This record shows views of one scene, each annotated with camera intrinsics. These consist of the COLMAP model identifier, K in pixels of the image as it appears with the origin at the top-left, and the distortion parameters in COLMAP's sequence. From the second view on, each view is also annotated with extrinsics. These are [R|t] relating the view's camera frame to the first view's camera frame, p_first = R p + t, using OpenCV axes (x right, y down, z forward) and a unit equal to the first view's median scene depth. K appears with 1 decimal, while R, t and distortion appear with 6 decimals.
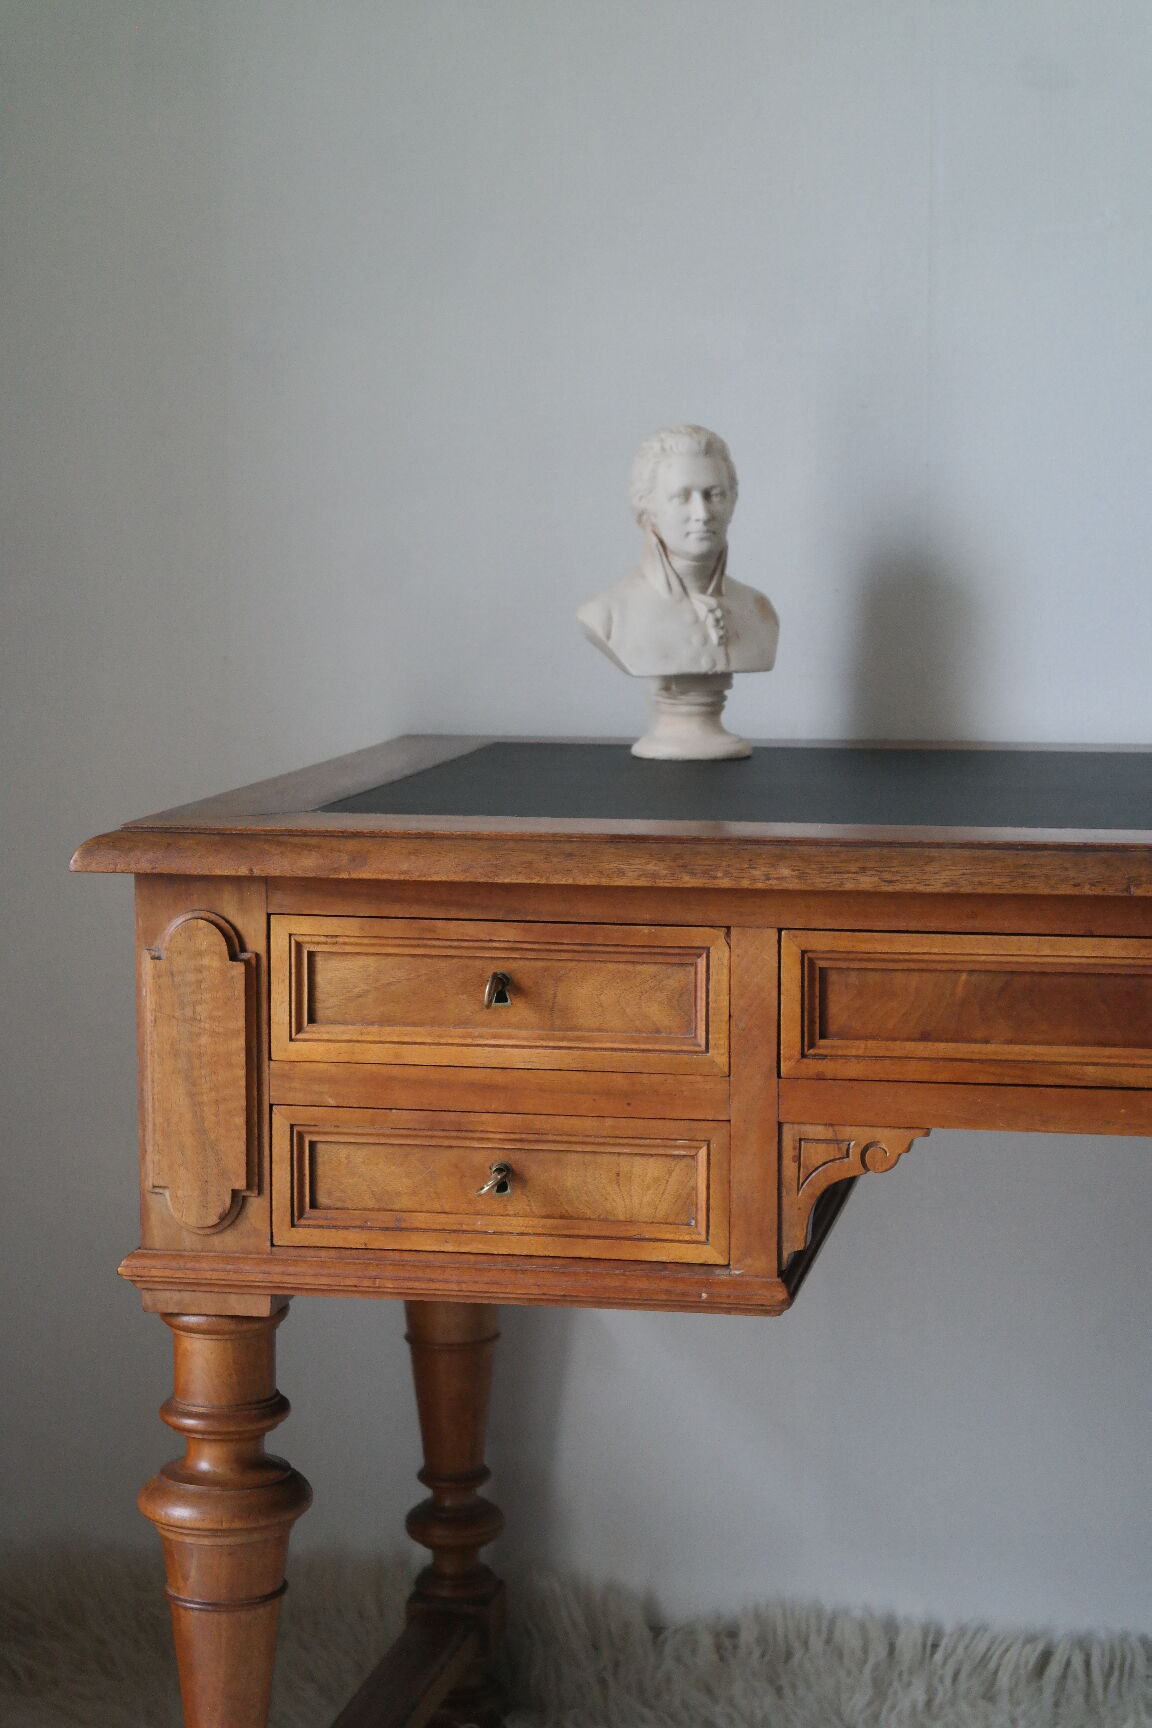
lens RADIAL K [[3559.6, 0, 567.7], [0, 3559.6, 869.0], [0, 0, 1]] dist [0.078572, 0.000000]
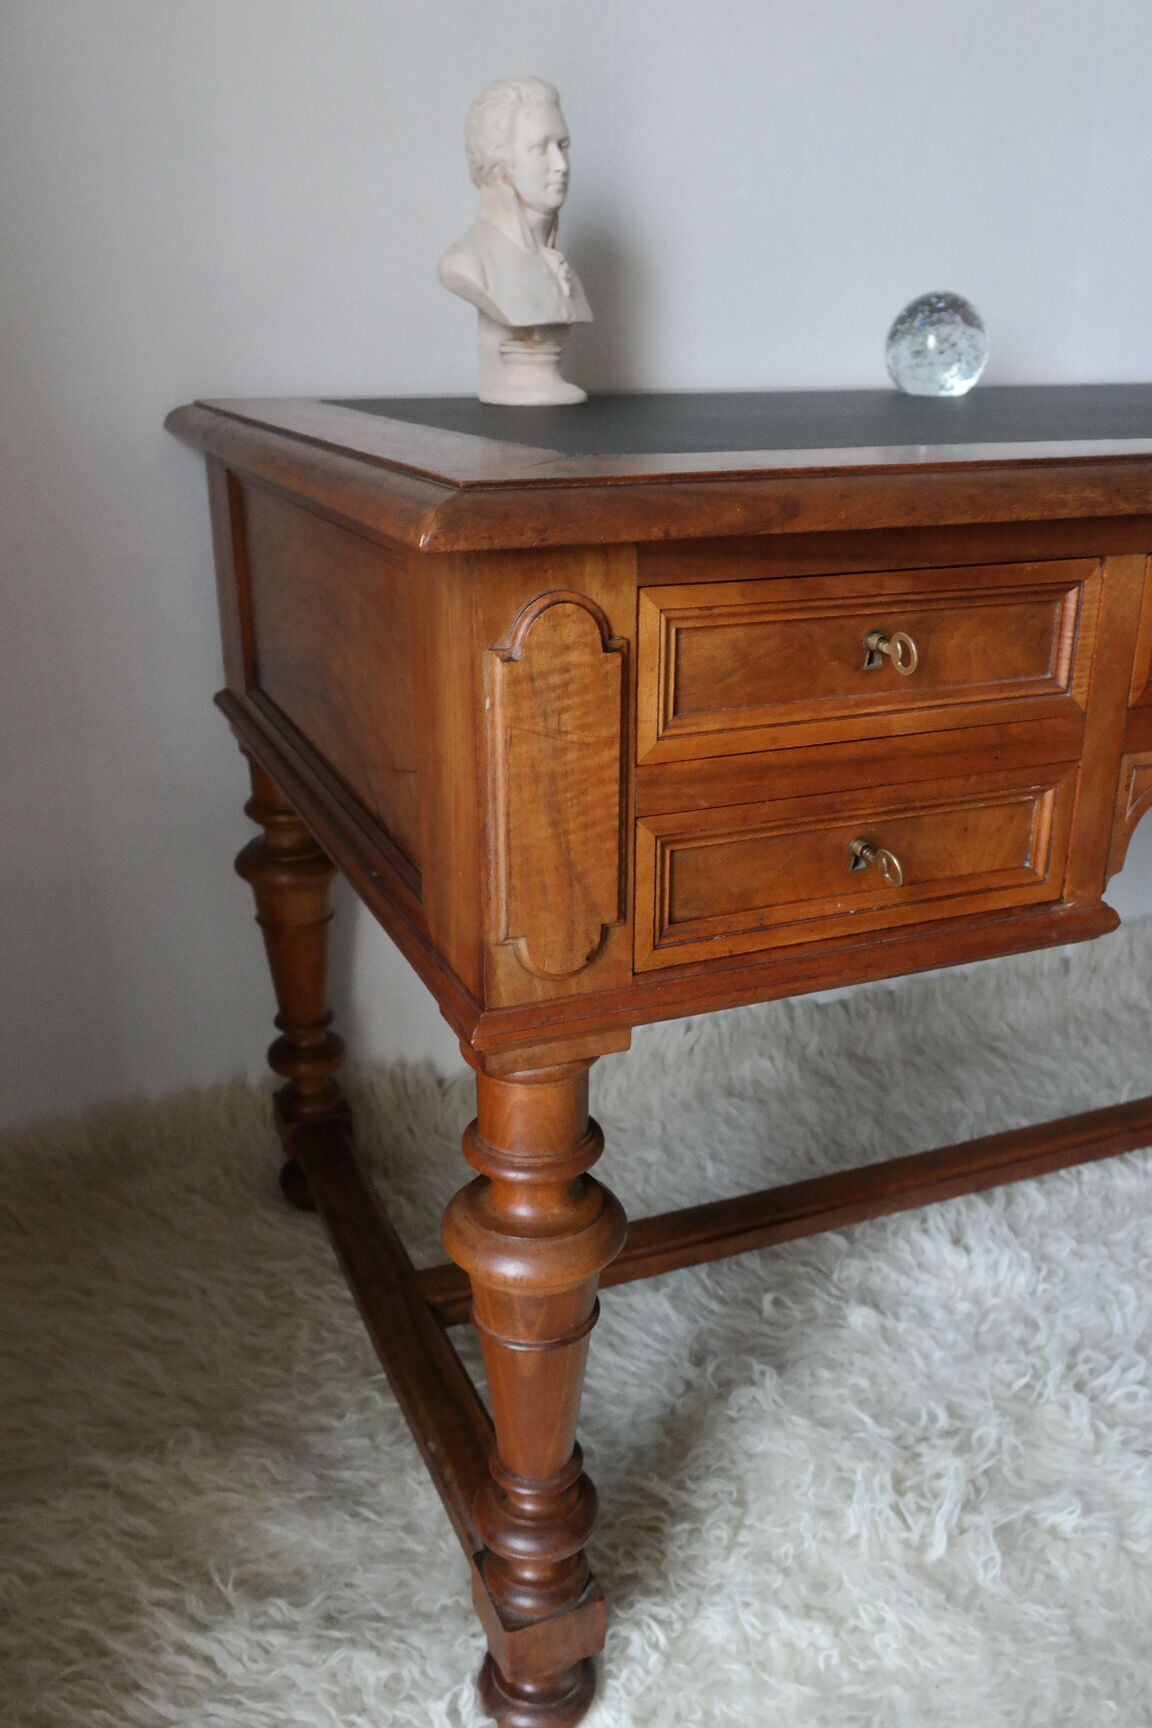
lens RADIAL K [[1470.6, 0, 583.2], [0, 1470.6, 874.5], [0, 0, 1]] dist [-0.010759, 0.010866]
pose [[0.838771, -0.194759, 0.508460, -0.271641], [0.061558, 0.961771, 0.266846, -0.014010], [-0.540993, -0.192523, 0.818695, 0.721663]]
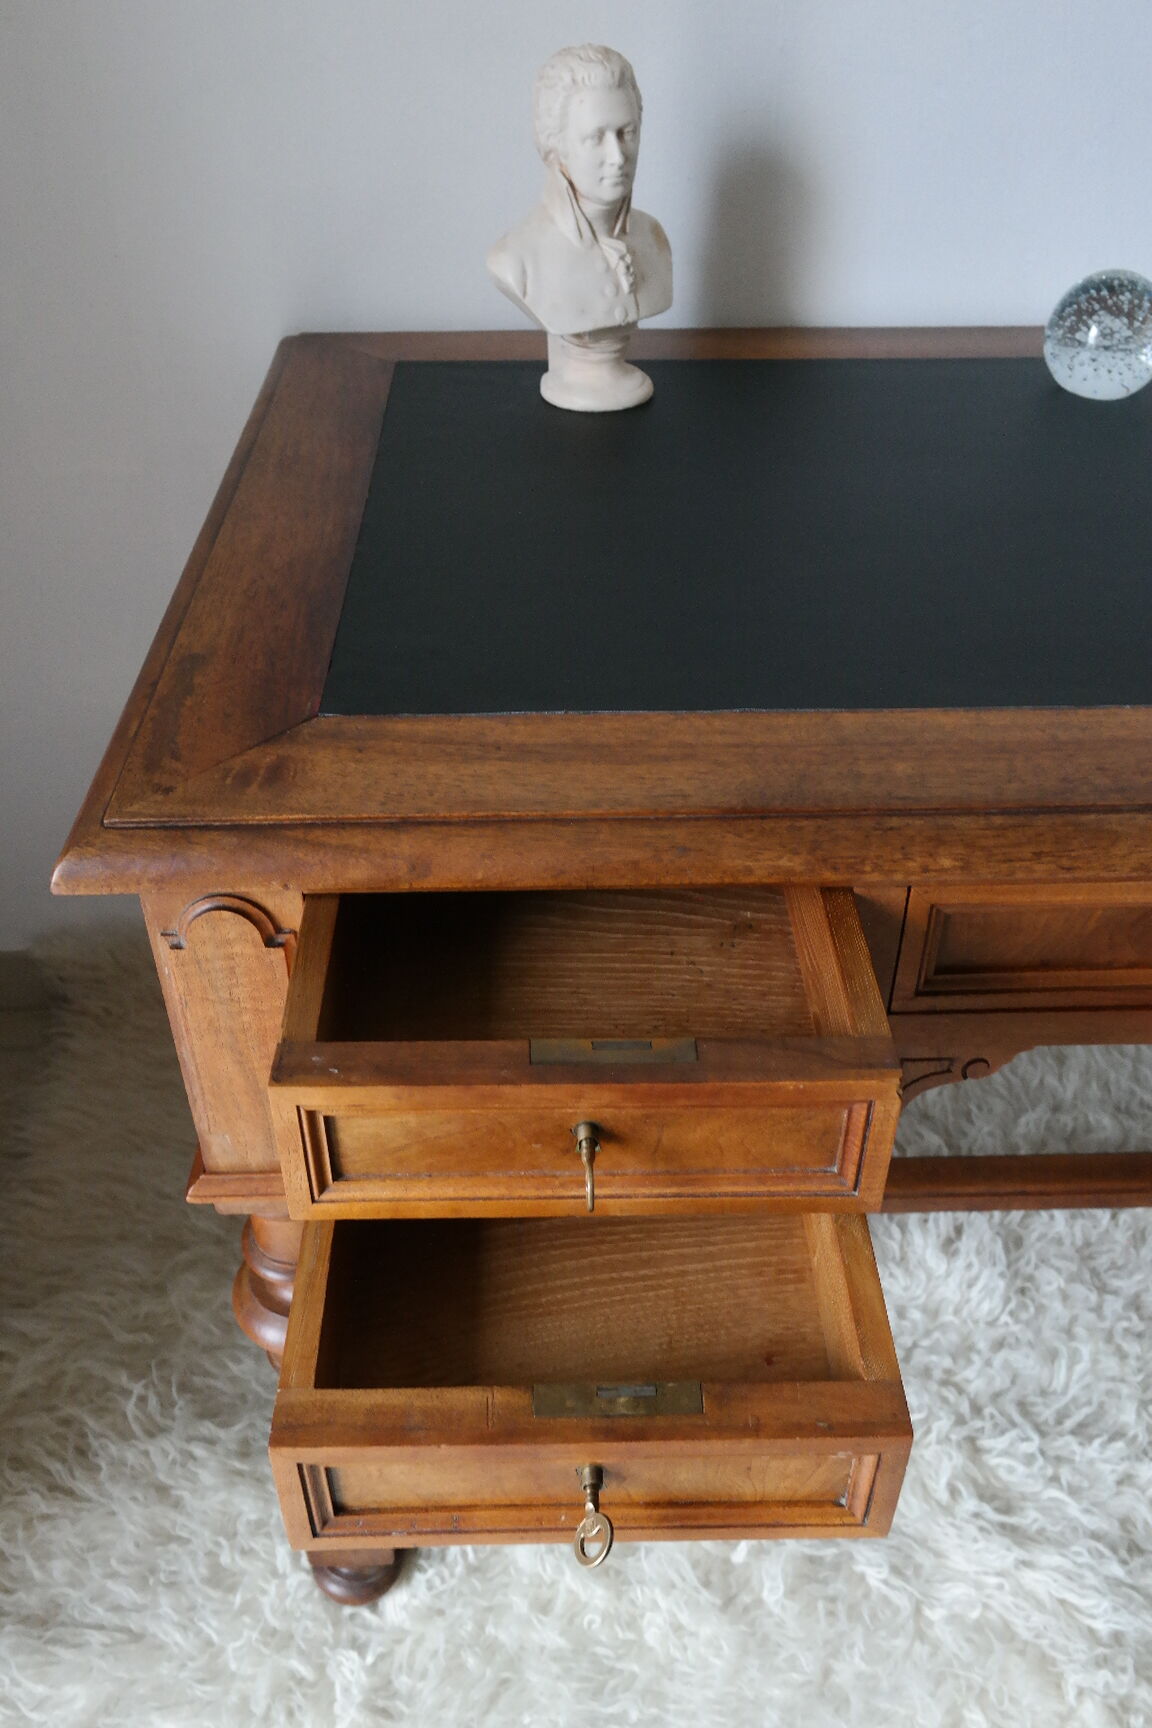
lens RADIAL K [[1470.6, 0, 574.9], [0, 1470.6, 882.5], [0, 0, 1]] dist [-0.010759, 0.010866]
pose [[0.978715, -0.126229, 0.161814, -0.076796], [0.025028, 0.855998, 0.516373, -0.167023], [-0.203693, -0.501332, 0.840937, 0.690615]]
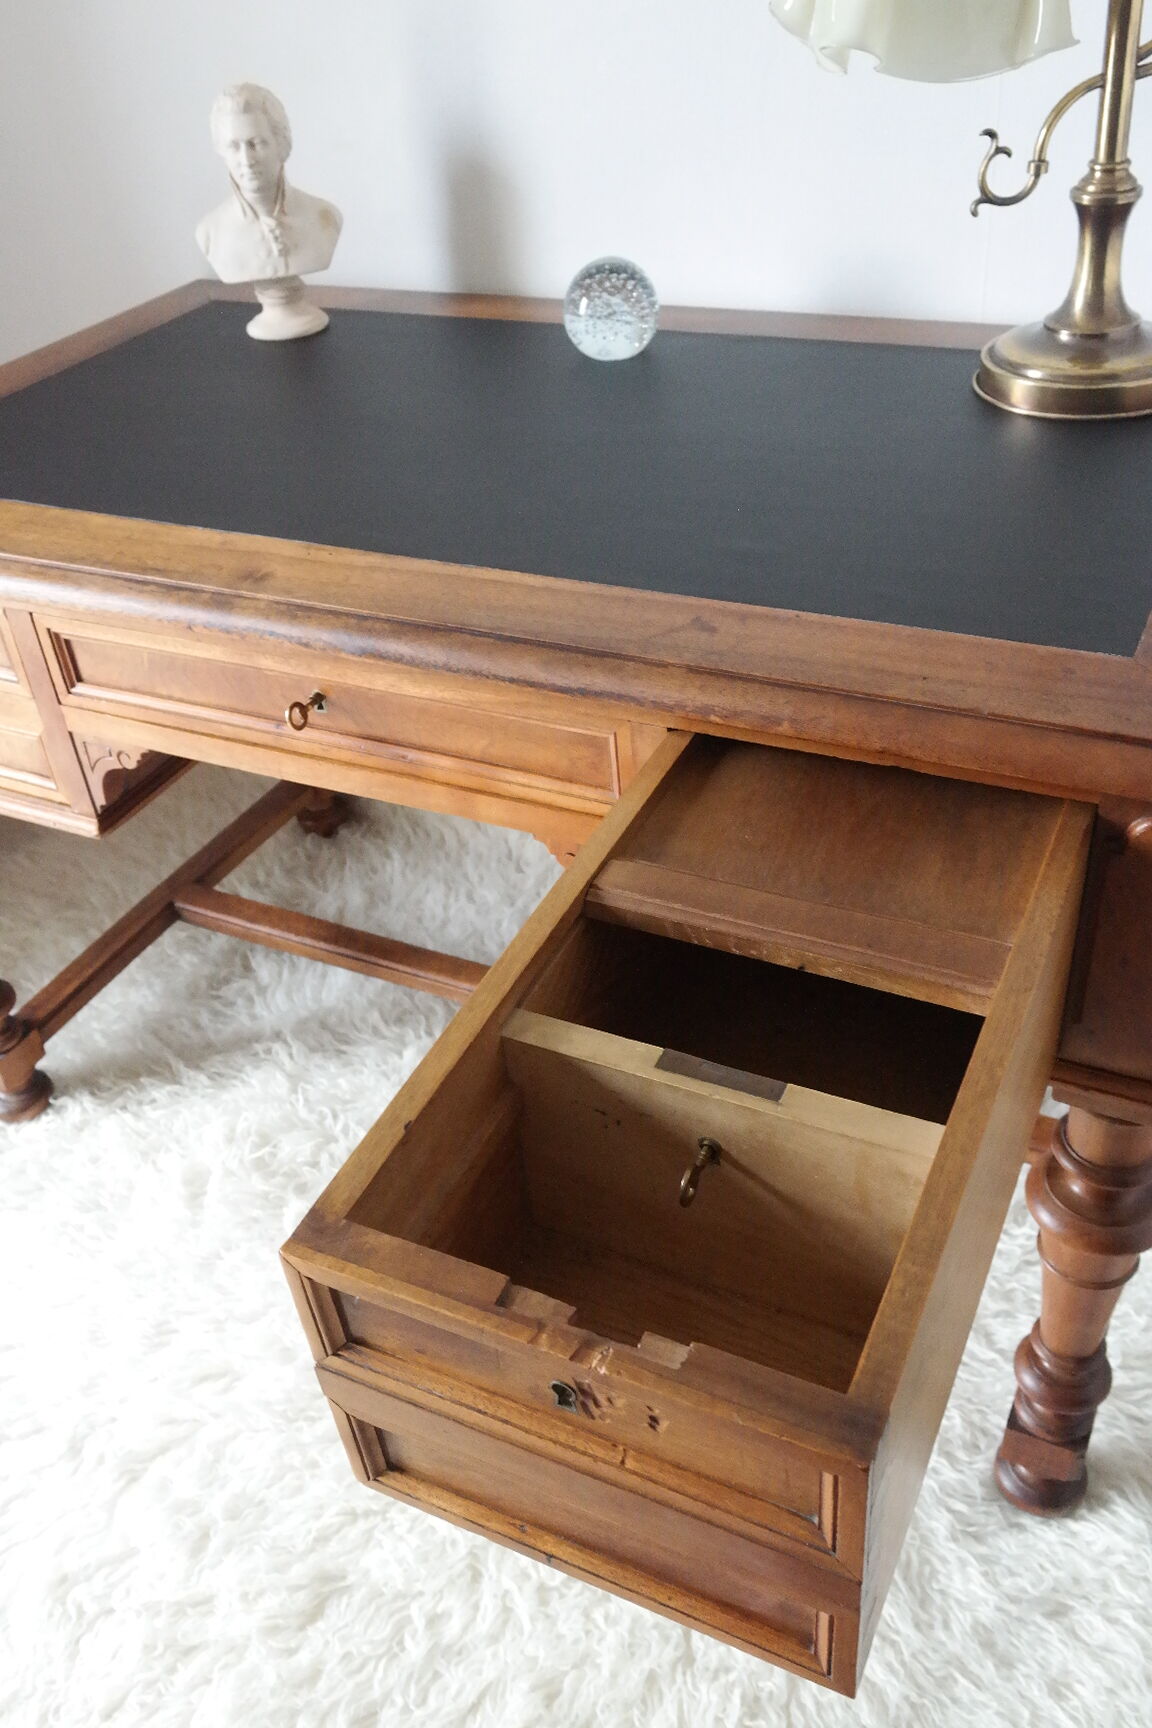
lens RADIAL K [[1470.6, 0, 570.1], [0, 1470.6, 873.6], [0, 0, 1]] dist [-0.010759, 0.010866]
pose [[0.958145, 0.103749, -0.266824, 0.419449], [0.045279, 0.865373, 0.499079, -0.169747], [0.282681, -0.490271, 0.824455, 0.509863]]
